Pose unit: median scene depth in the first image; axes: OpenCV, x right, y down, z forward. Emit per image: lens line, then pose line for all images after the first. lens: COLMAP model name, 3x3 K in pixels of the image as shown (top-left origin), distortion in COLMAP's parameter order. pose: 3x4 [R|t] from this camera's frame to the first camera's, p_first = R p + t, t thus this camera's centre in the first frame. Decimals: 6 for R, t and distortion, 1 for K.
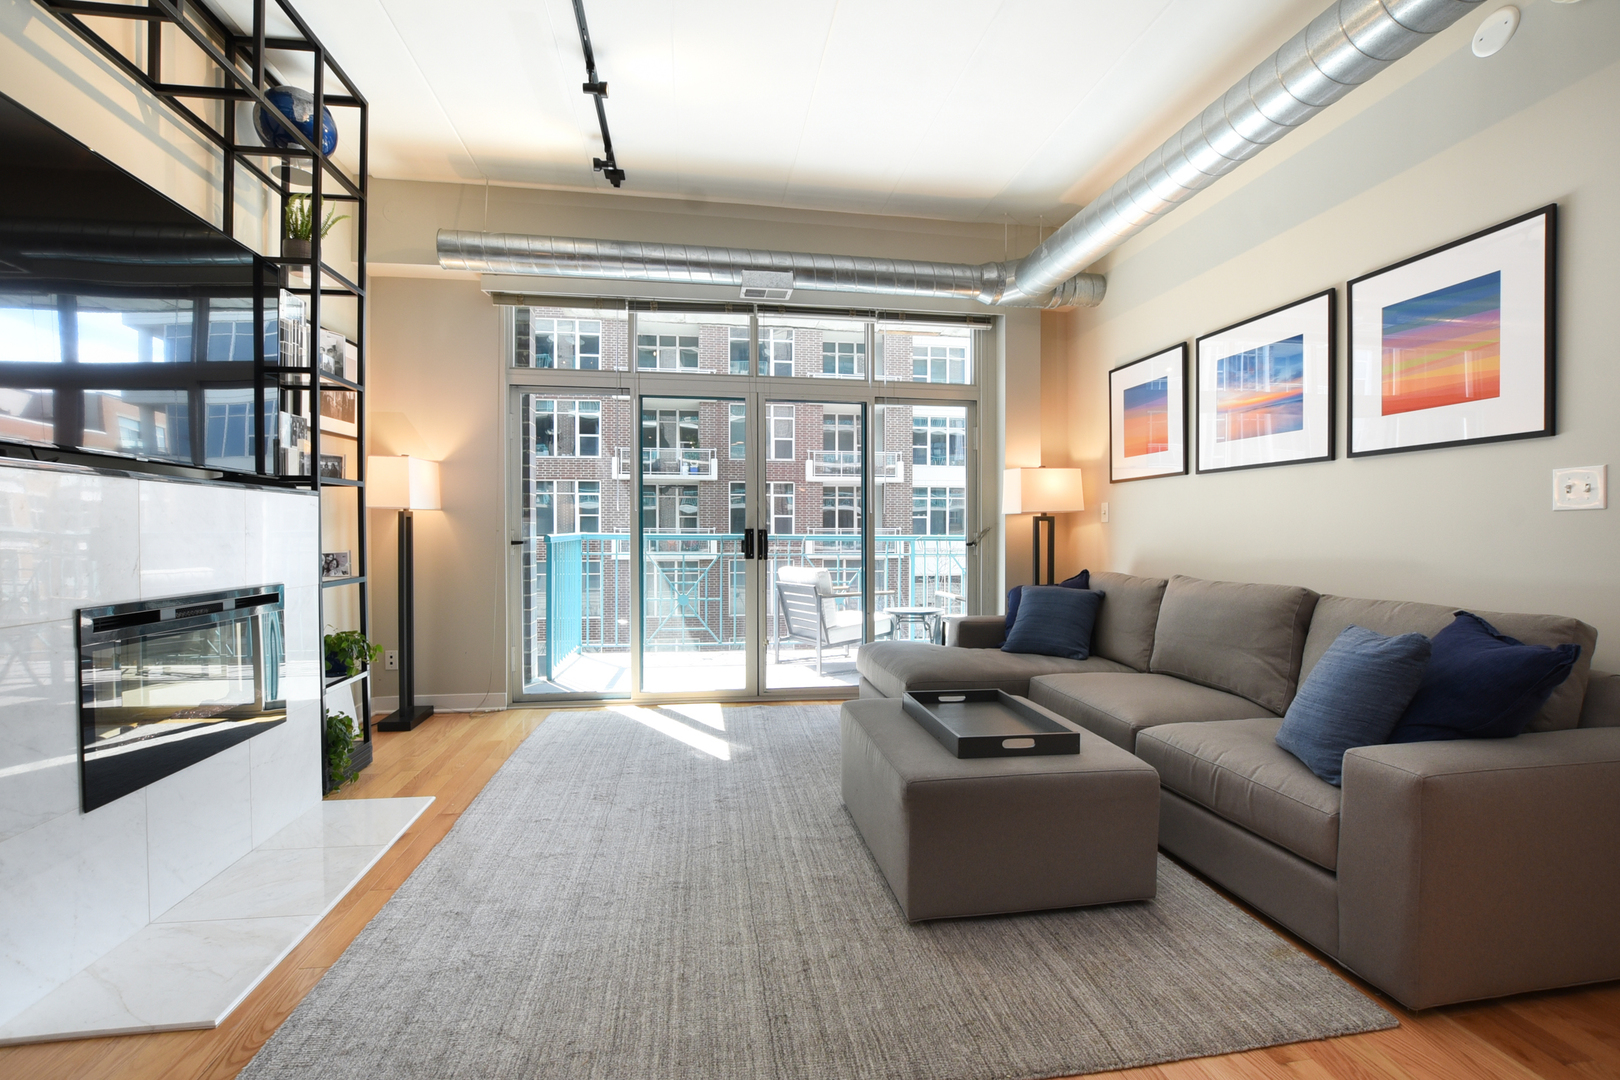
lens RADIAL K [[717.3, 0, 813.1], [0, 717.3, 545.5], [0, 0, 1]] dist [-0.035166, 0.005156]
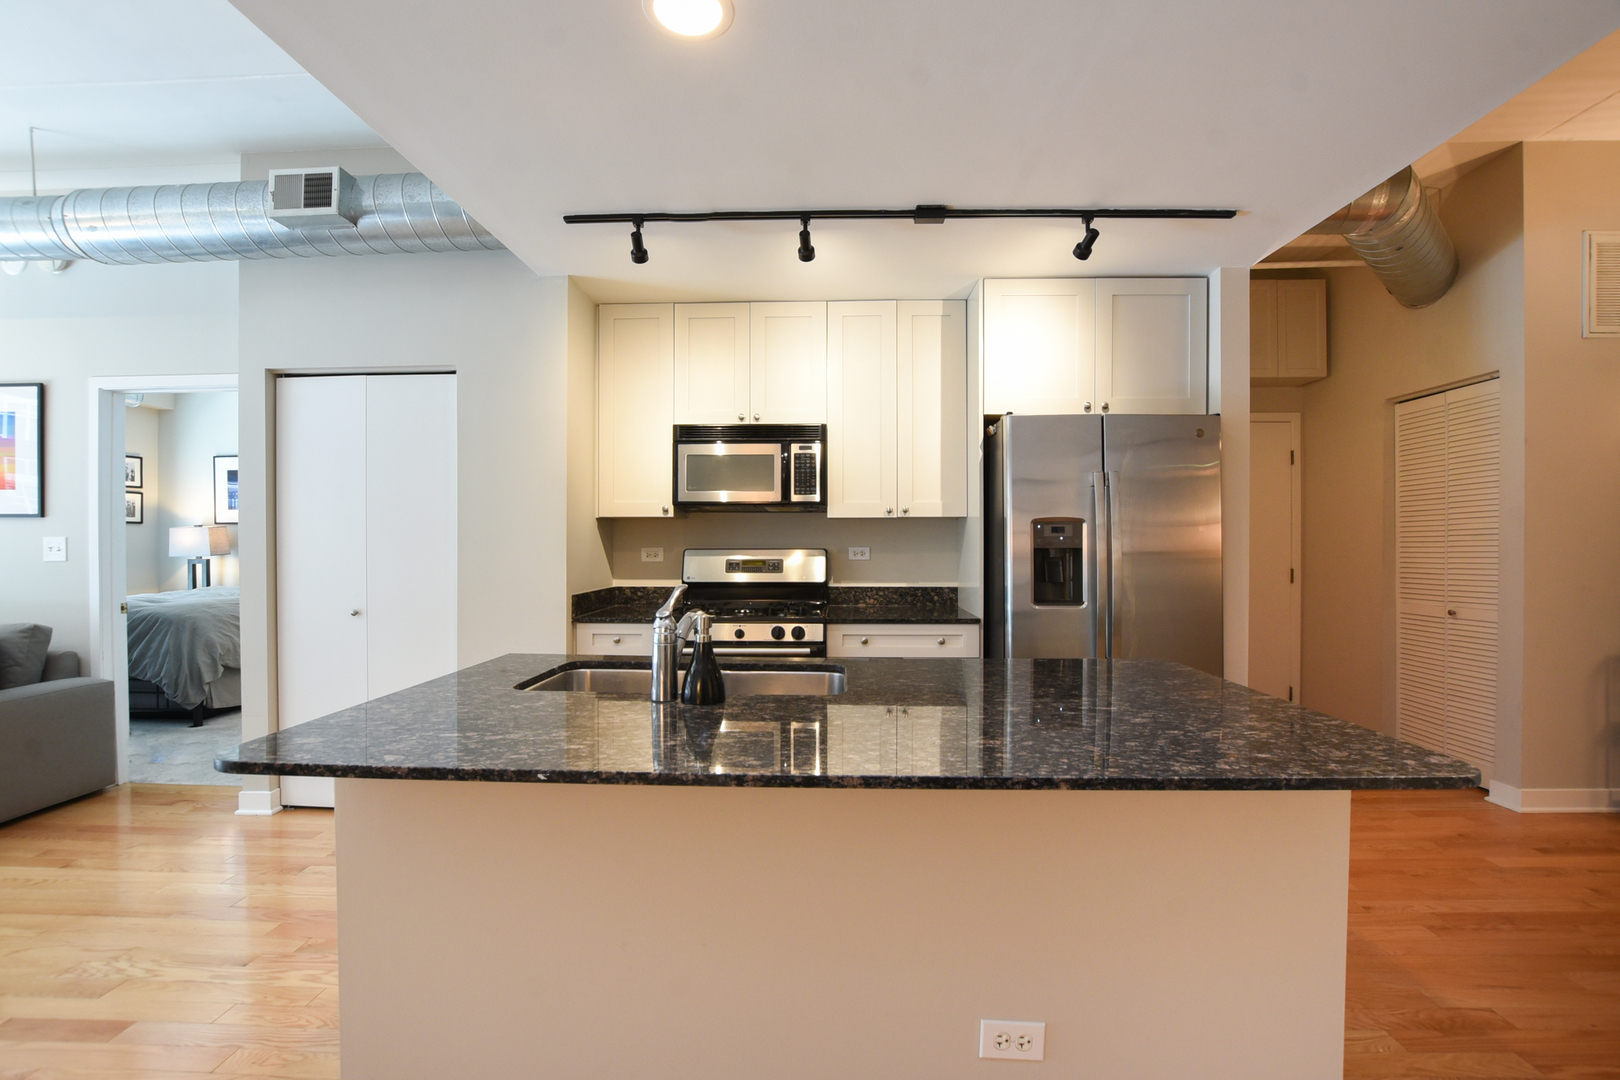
lens RADIAL K [[717.3, 0, 812.3], [0, 717.3, 548.9], [0, 0, 1]] dist [-0.035166, 0.005156]
pose [[0.197075, -0.007353, 0.980361, -0.123815], [0.015252, 0.999874, 0.004434, -0.031548], [-0.980270, 0.014078, 0.197162, -0.636566]]
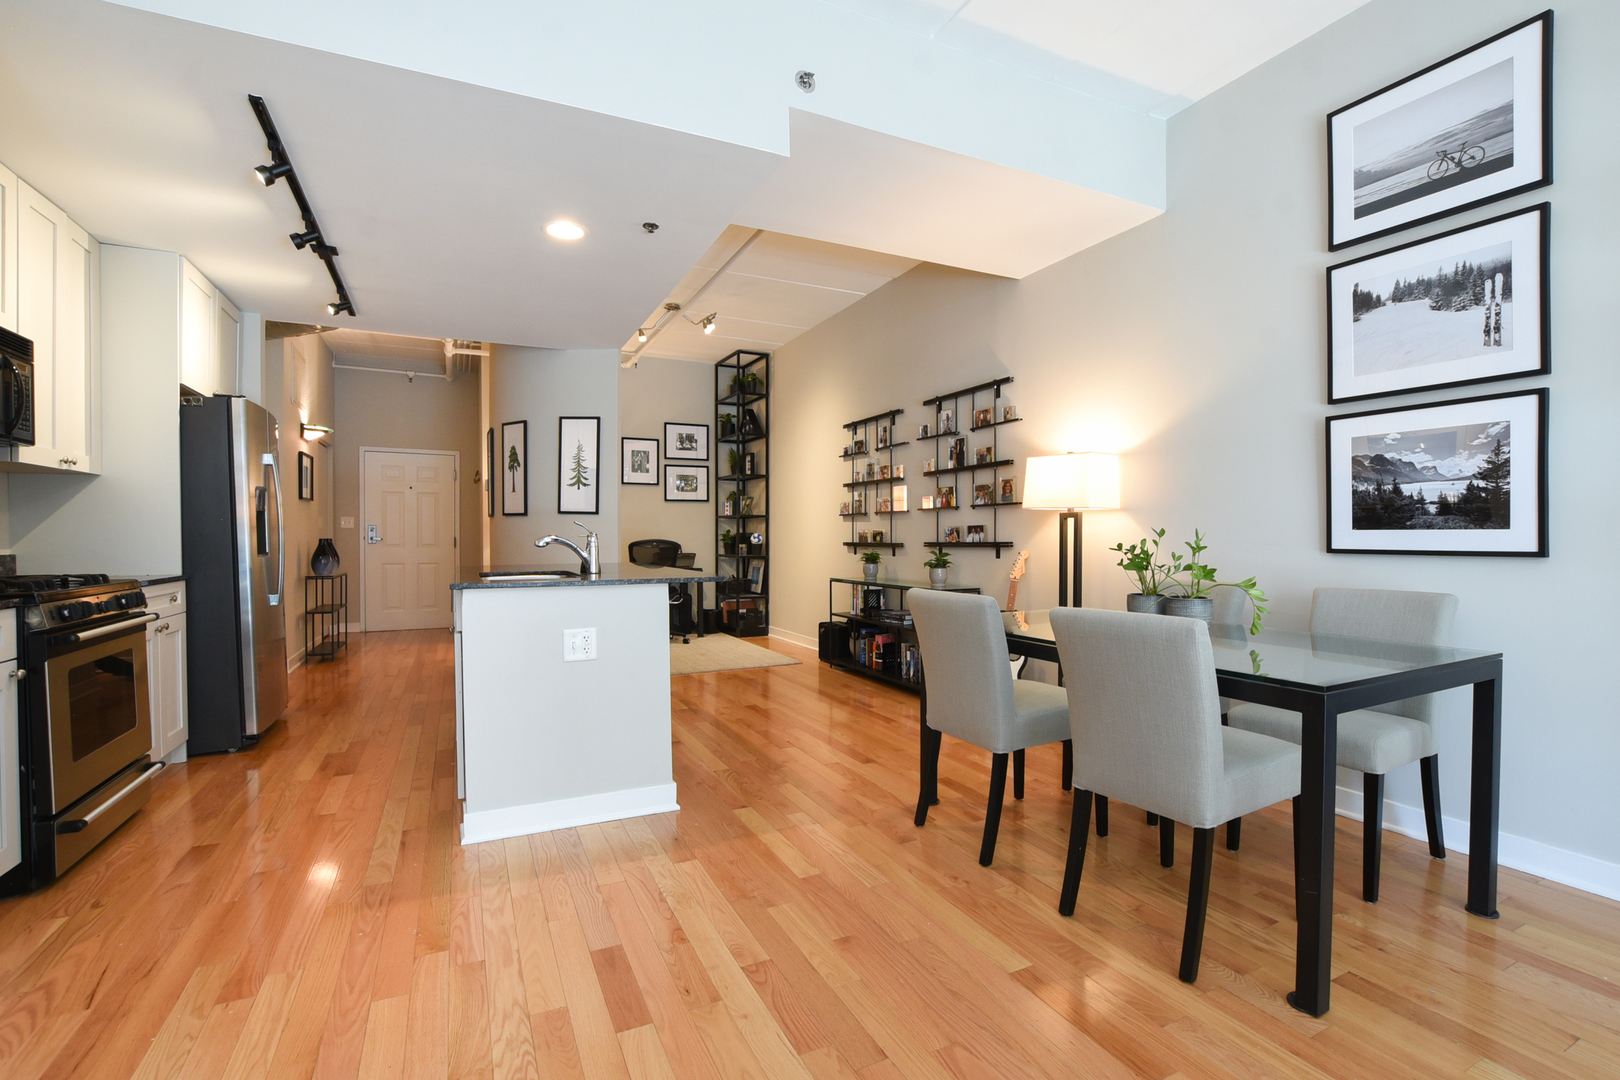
lens RADIAL K [[717.3, 0, 825.3], [0, 717.3, 549.5], [0, 0, 1]] dist [-0.035166, 0.005156]
pose [[-0.953389, 0.009041, -0.301610, 0.226605], [-0.001851, 0.999357, 0.035809, -0.007596], [0.301740, 0.034699, -0.952759, 0.388336]]
